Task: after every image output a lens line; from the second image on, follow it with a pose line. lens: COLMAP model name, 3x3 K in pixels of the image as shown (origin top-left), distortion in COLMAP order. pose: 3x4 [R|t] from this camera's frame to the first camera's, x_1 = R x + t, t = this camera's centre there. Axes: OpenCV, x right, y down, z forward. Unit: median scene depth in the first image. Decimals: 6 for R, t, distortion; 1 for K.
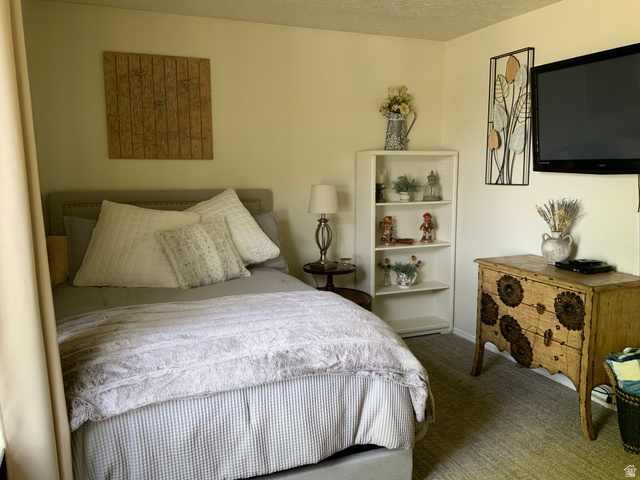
lens RADIAL K [[526.0, 0, 320.0], [0, 526.0, 240.0], [0, 0, 1]] dist [0.087664, -0.154013]
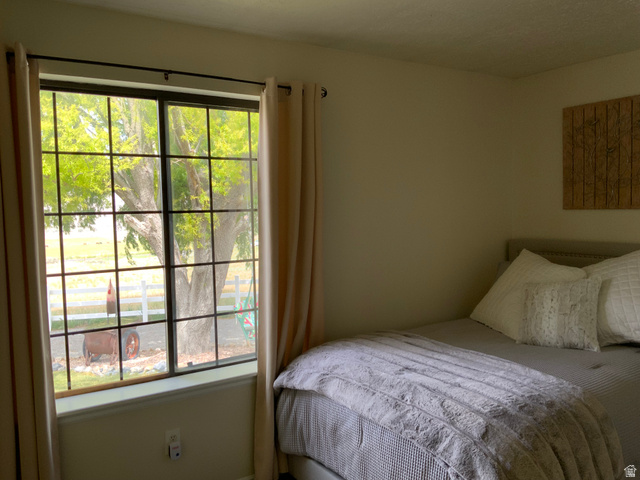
lens RADIAL K [[526.0, 0, 320.0], [0, 526.0, 240.0], [0, 0, 1]] dist [0.087664, -0.154013]
pose [[0.193902, 0.059581, -0.979210, 0.530818], [-0.119102, 0.992200, 0.036786, -0.076213], [0.973764, 0.109493, 0.199486, 0.340763]]
